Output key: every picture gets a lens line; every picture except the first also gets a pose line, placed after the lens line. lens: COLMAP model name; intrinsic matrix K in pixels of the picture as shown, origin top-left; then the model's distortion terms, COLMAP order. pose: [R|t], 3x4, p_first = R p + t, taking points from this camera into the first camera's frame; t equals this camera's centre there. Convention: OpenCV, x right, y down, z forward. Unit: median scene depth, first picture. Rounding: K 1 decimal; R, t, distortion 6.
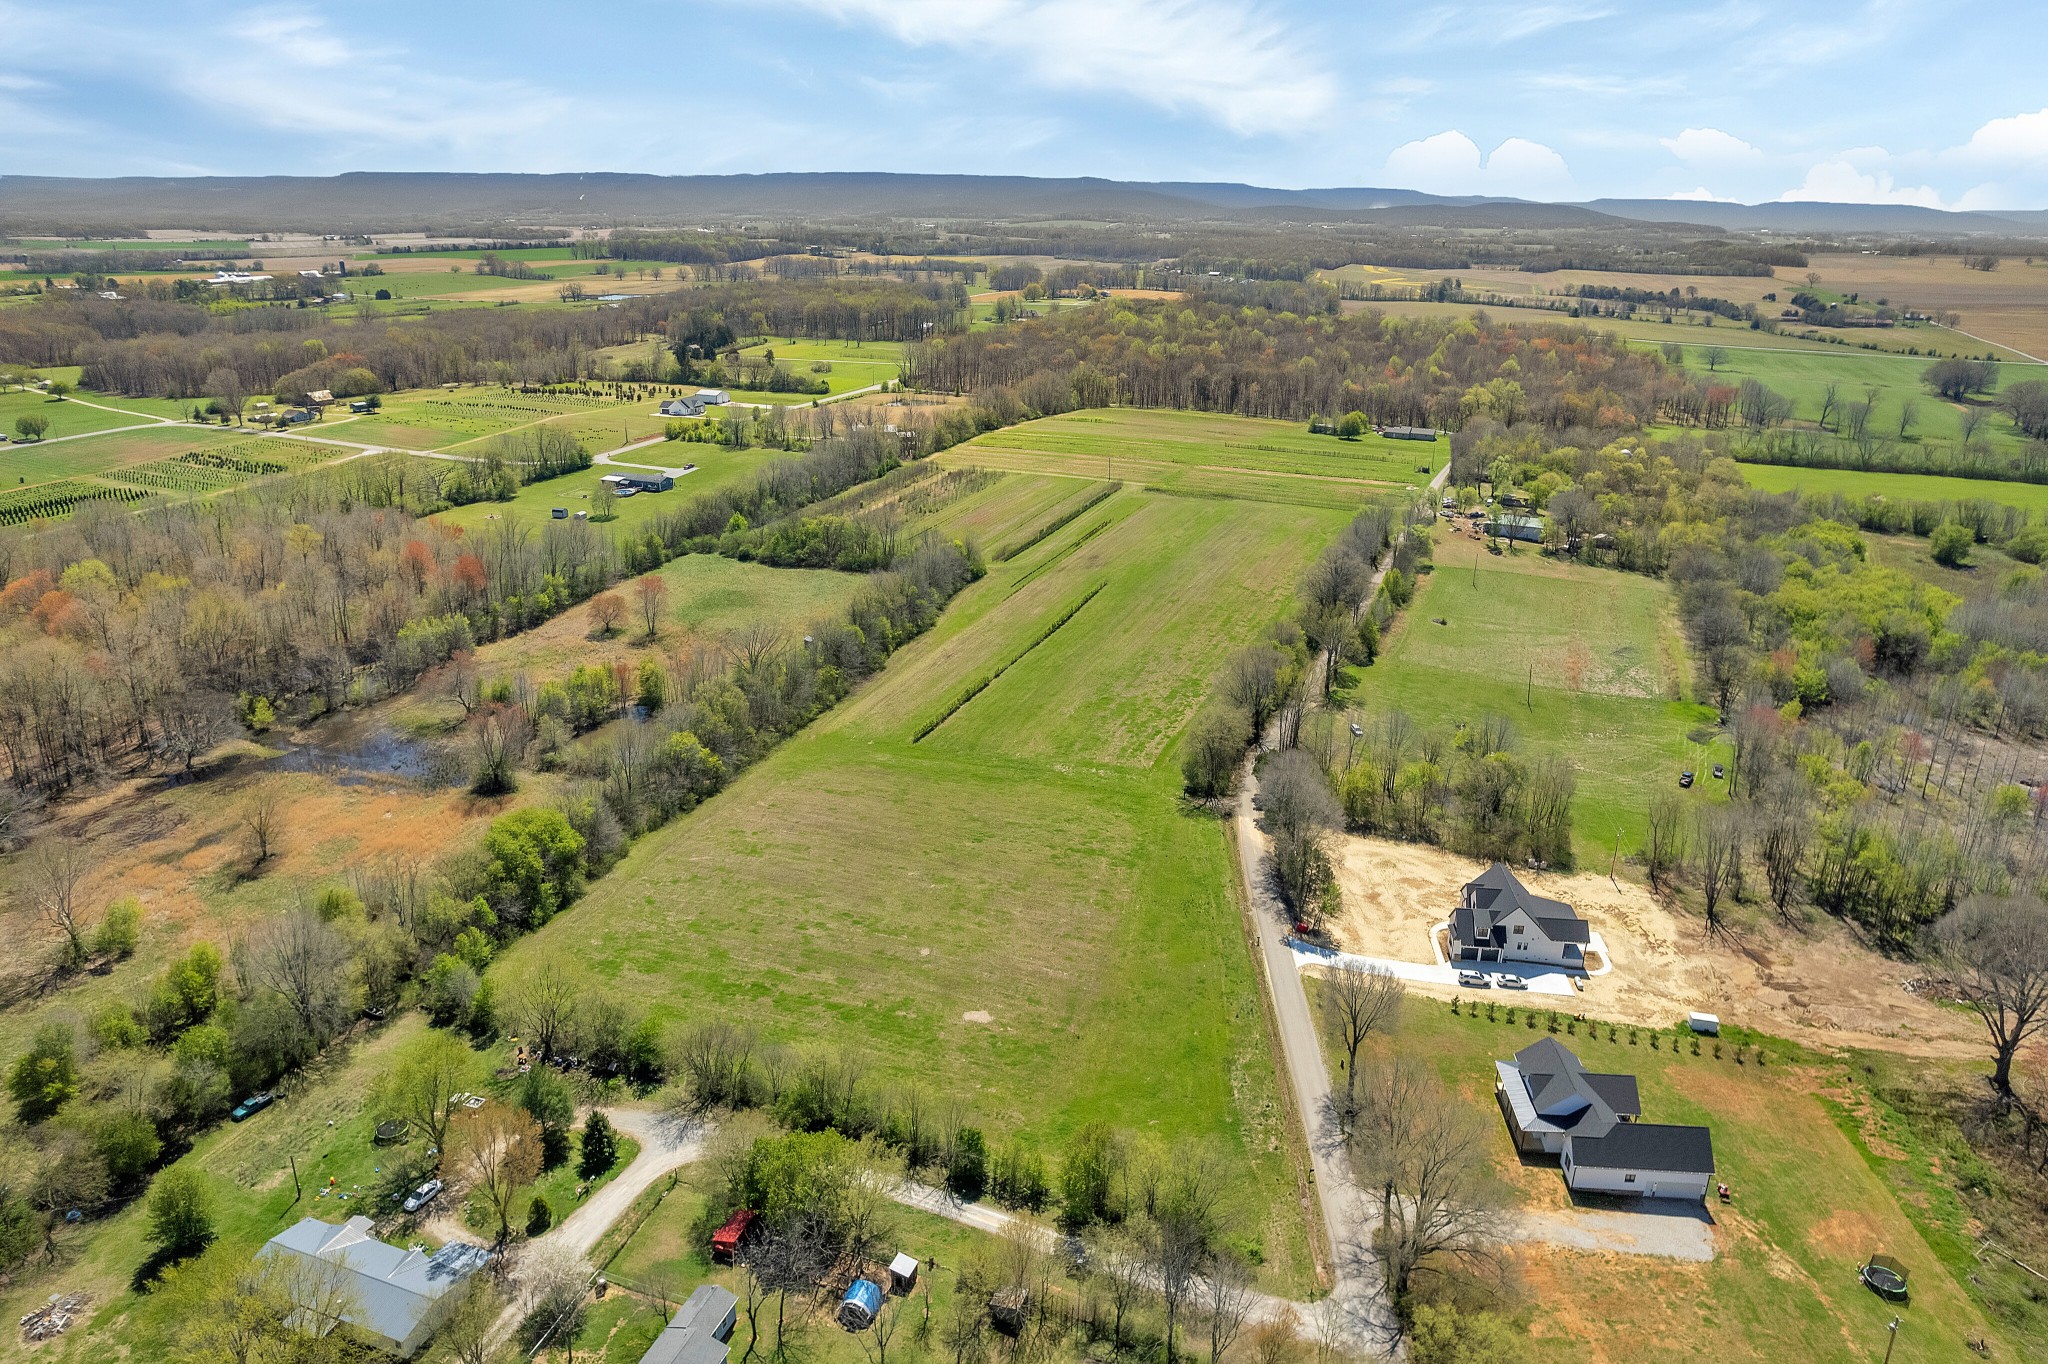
lens RADIAL K [[1332.5, 0, 1026.2], [0, 1332.5, 675.2], [0, 0, 1]] dist [-0.074930, 0.066485]
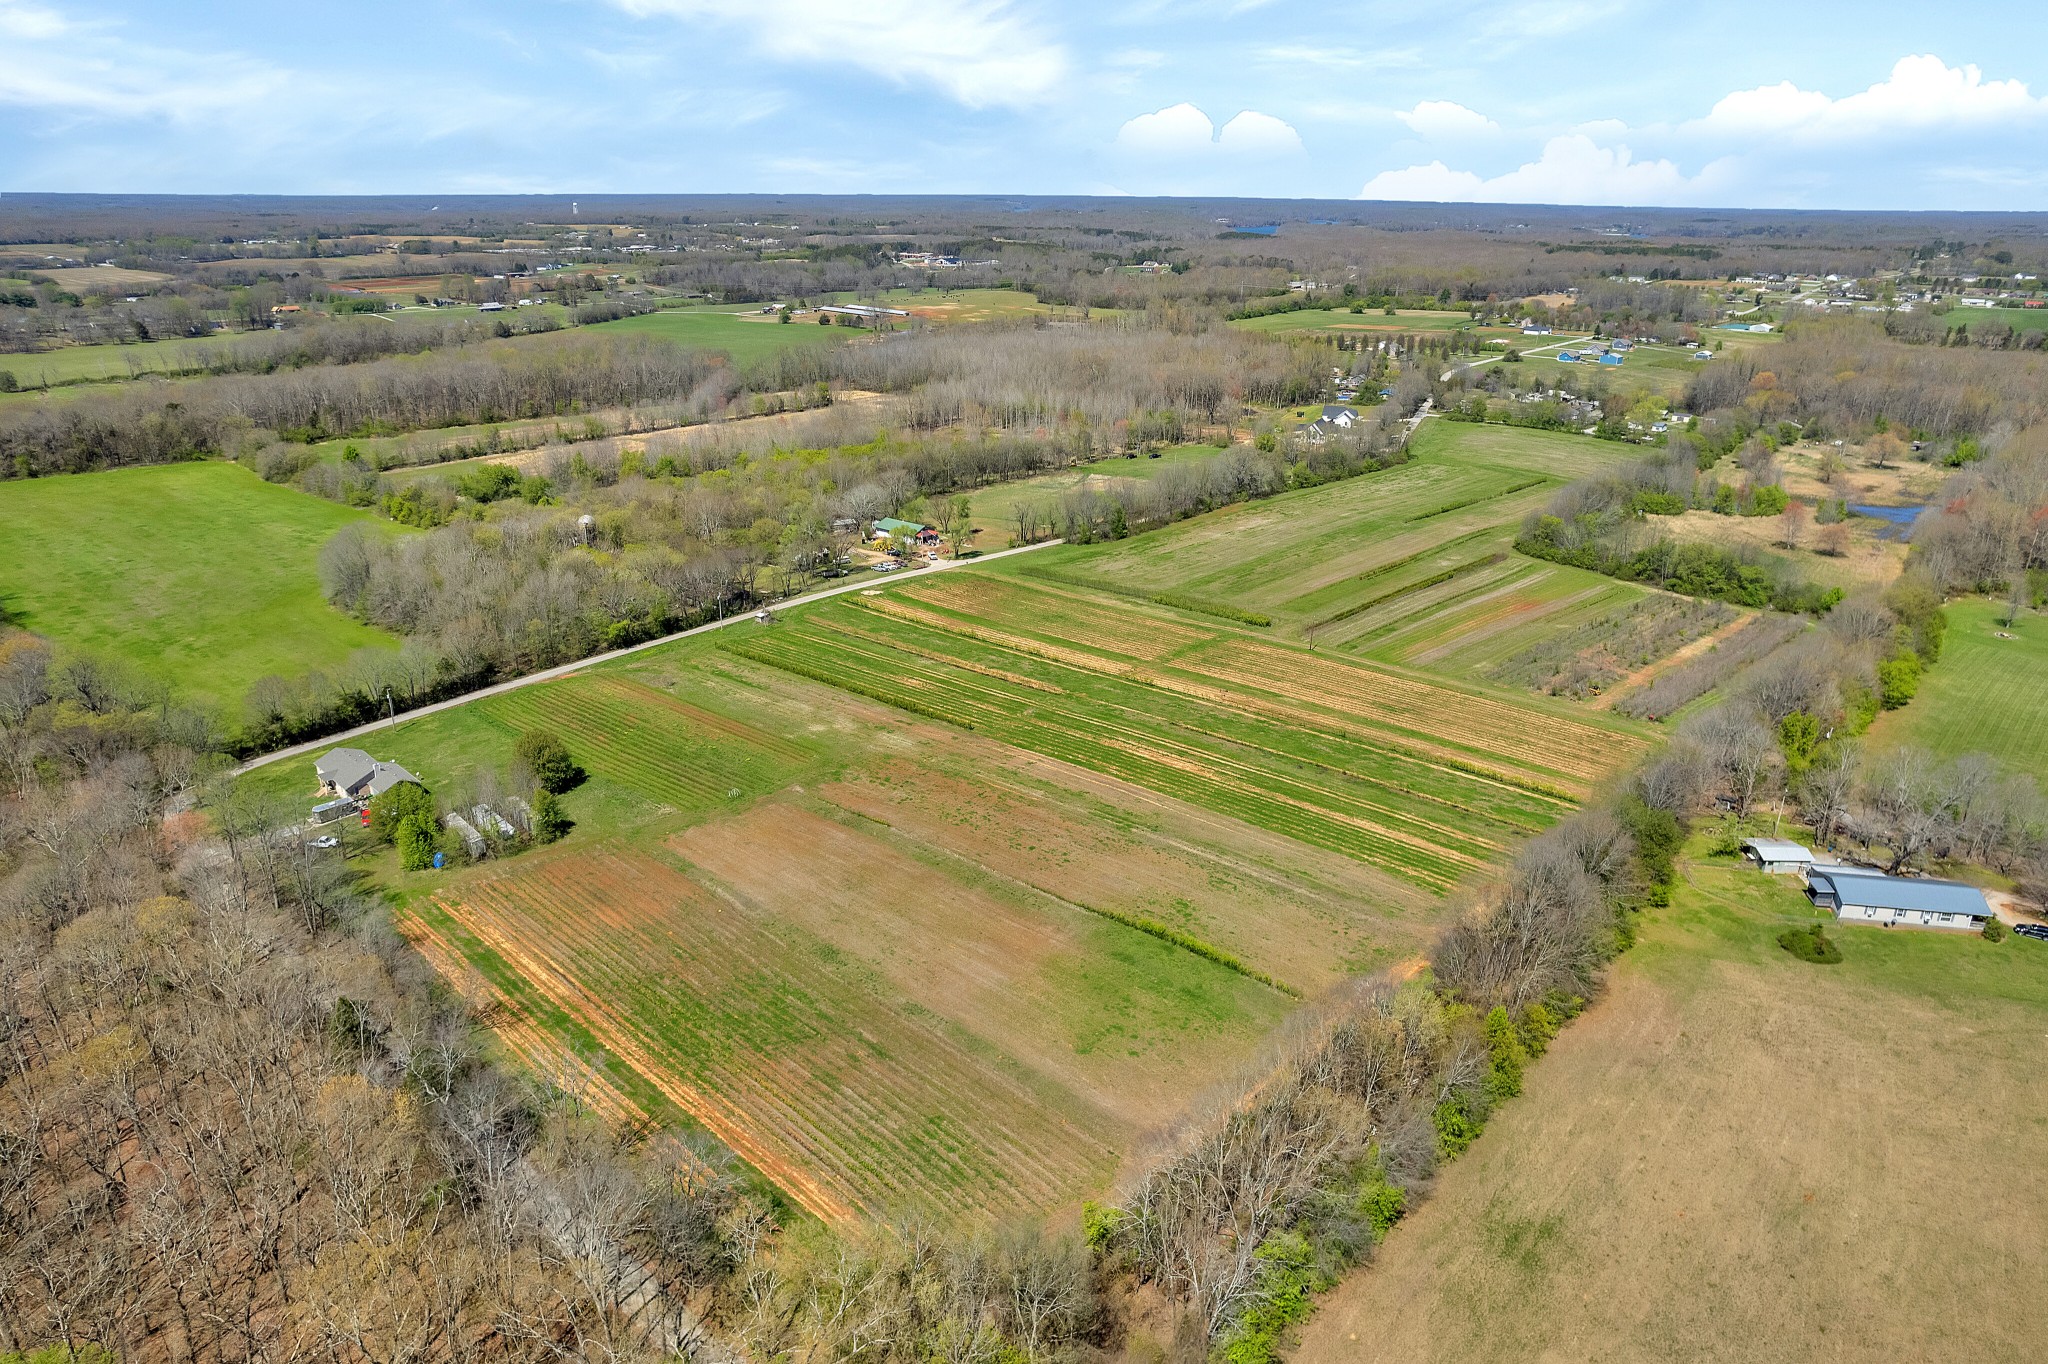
lens RADIAL K [[1332.5, 0, 1026.2], [0, 1332.5, 675.2], [0, 0, 1]] dist [-0.074930, 0.066485]
pose [[-0.941331, -0.134187, 0.309660, -0.004711], [0.095924, 0.773328, 0.626708, -0.709233], [-0.323565, 0.619644, -0.715086, 1.989050]]
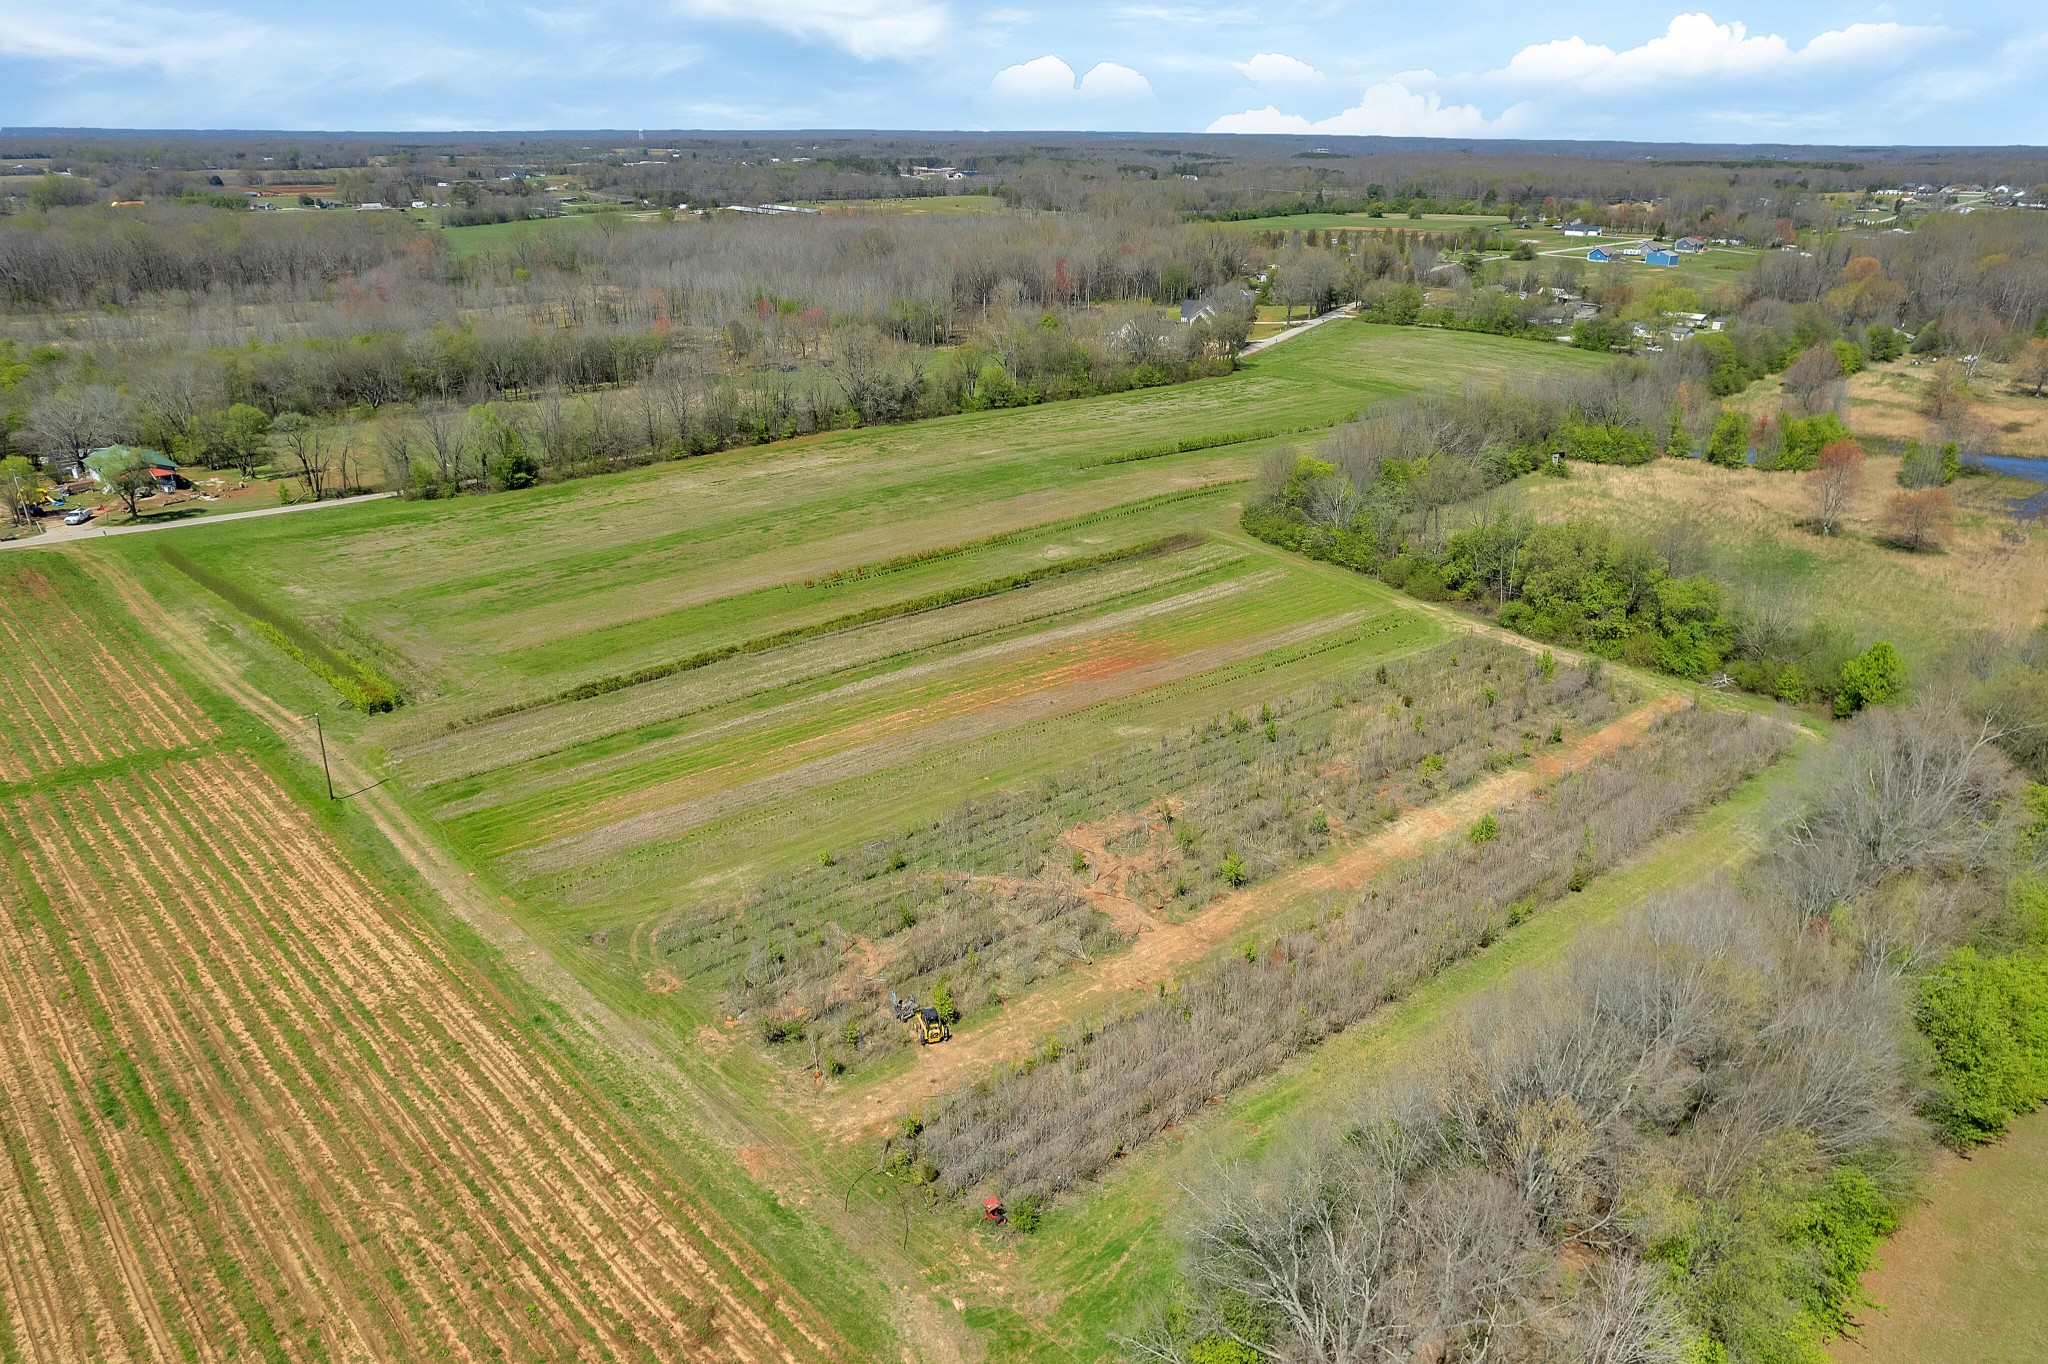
lens RADIAL K [[1332.5, 0, 1026.2], [0, 1332.5, 675.2], [0, 0, 1]] dist [-0.074930, 0.066485]
pose [[-0.909347, -0.175964, 0.376993, -0.166247], [0.123537, 0.751078, 0.648553, -0.395401], [-0.397273, 0.636333, -0.661253, 1.464921]]
